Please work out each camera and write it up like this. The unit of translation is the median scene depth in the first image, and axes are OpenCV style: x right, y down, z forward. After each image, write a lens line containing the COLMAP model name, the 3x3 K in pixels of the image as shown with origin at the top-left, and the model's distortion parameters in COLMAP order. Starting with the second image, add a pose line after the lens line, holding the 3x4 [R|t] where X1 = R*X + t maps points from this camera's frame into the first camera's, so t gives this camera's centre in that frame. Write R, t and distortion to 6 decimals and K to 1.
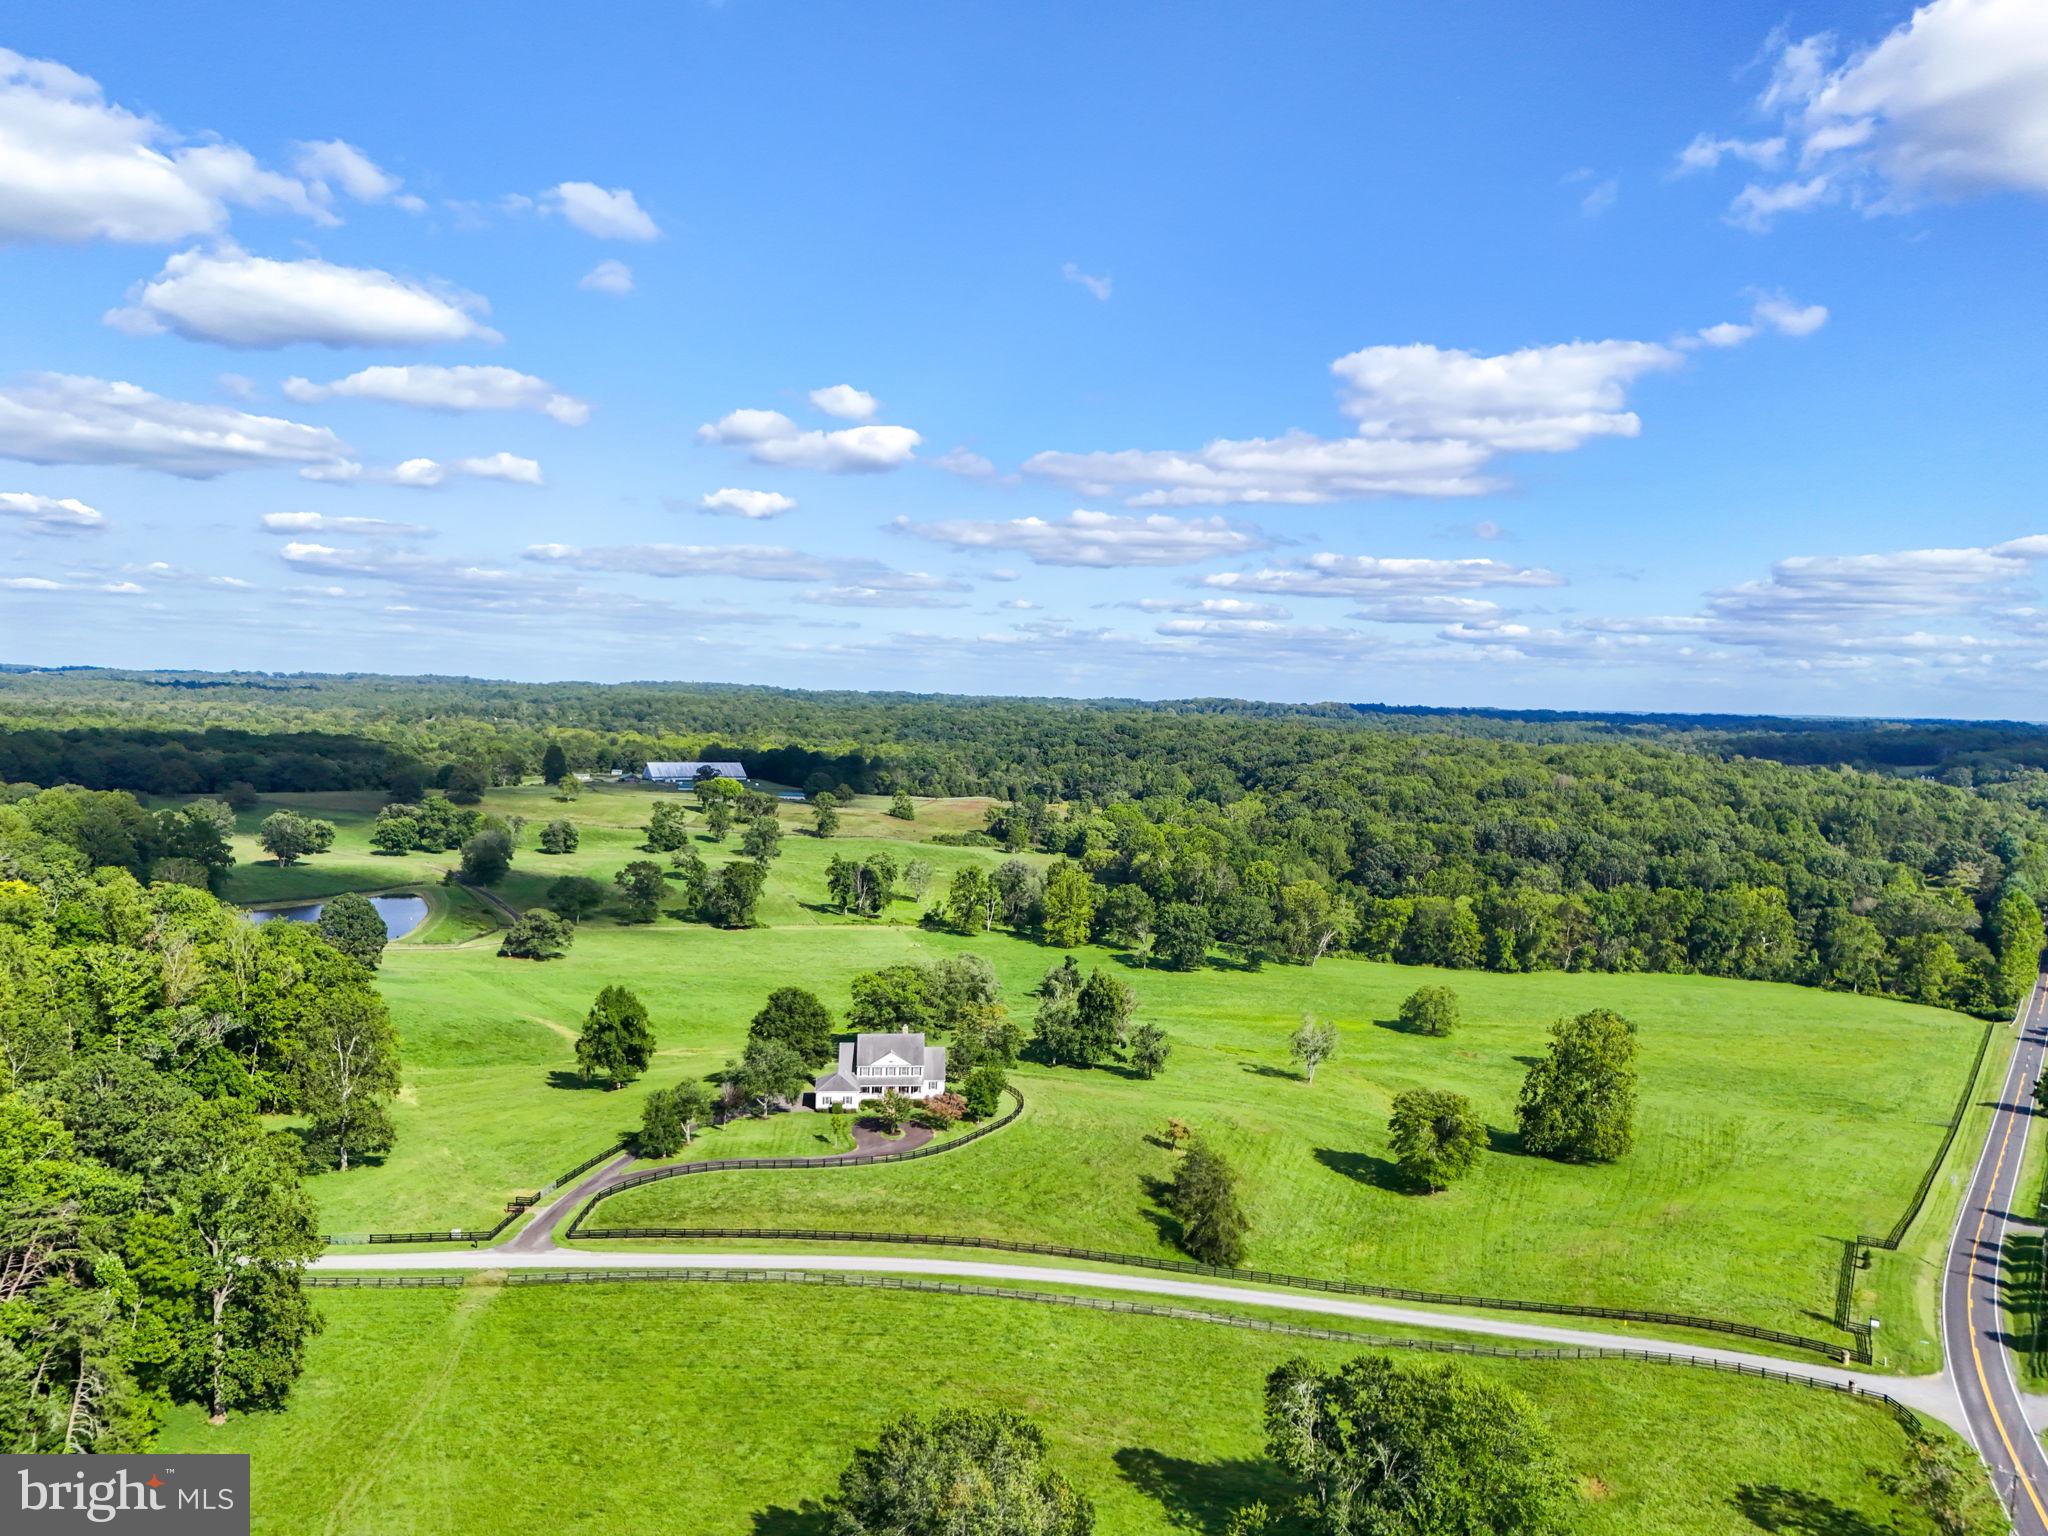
lens RADIAL K [[1550.1, 0, 1024.0], [0, 1550.1, 768.0], [0, 0, 1]] dist [0.063037, -0.002362]
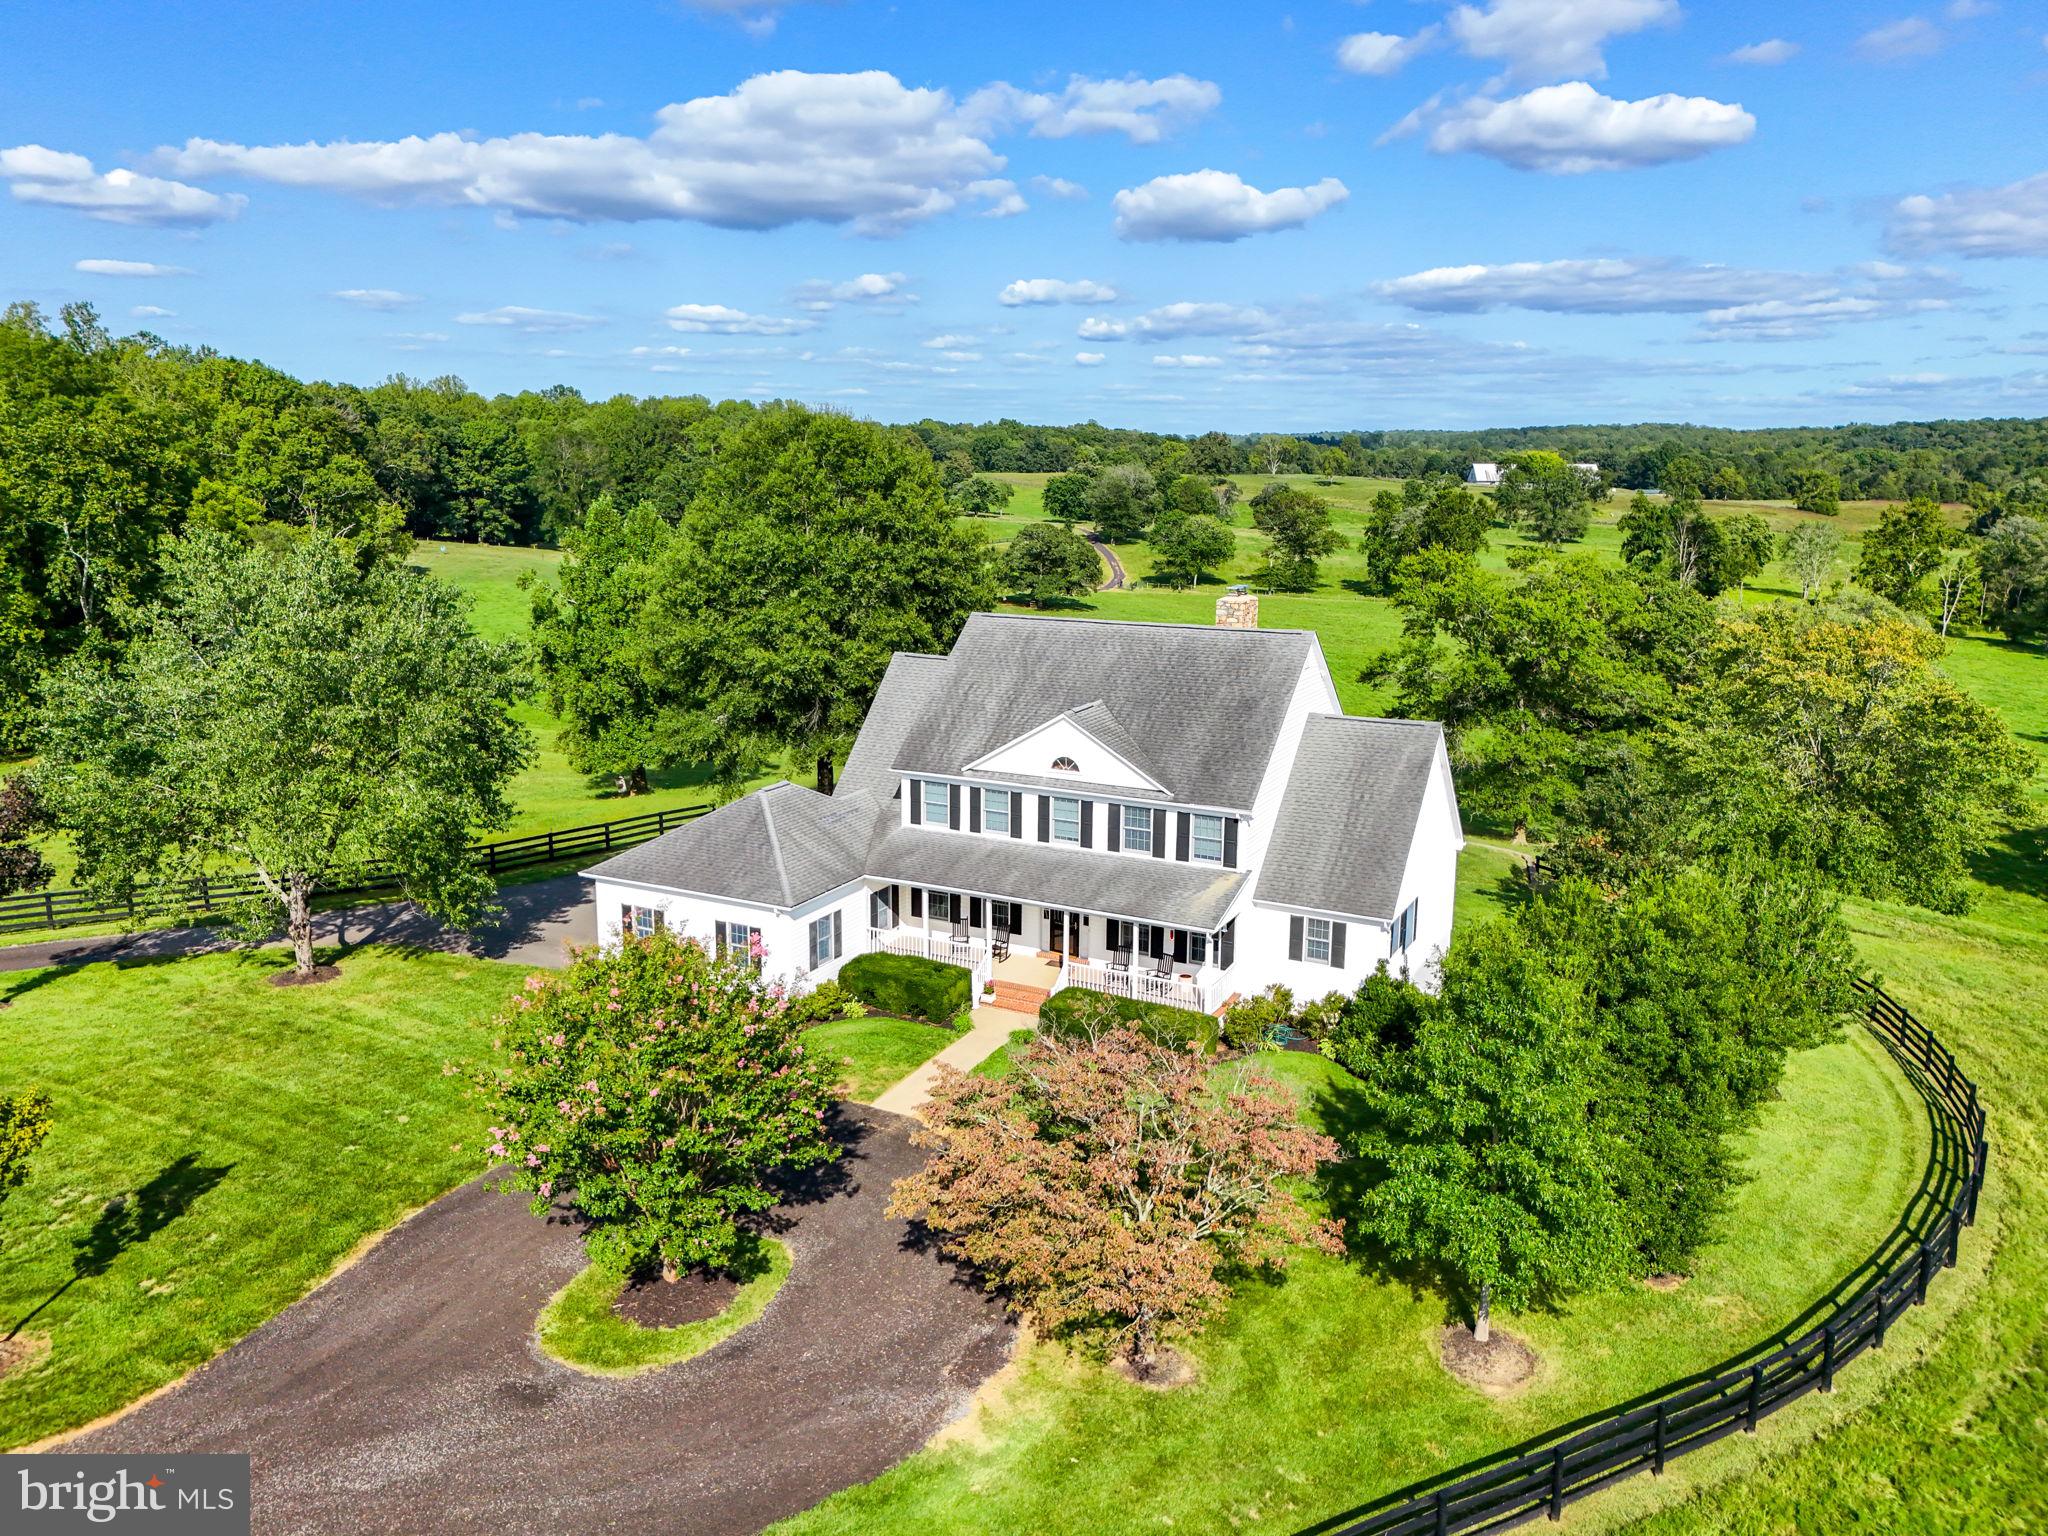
lens RADIAL K [[1550.1, 0, 1024.0], [0, 1550.1, 768.0], [0, 0, 1]] dist [0.063037, -0.002362]
pose [[0.845115, 0.099218, -0.525296, -0.000790], [-0.022881, 0.988439, 0.149885, 0.075675], [0.534094, -0.114651, 0.837615, 0.394773]]
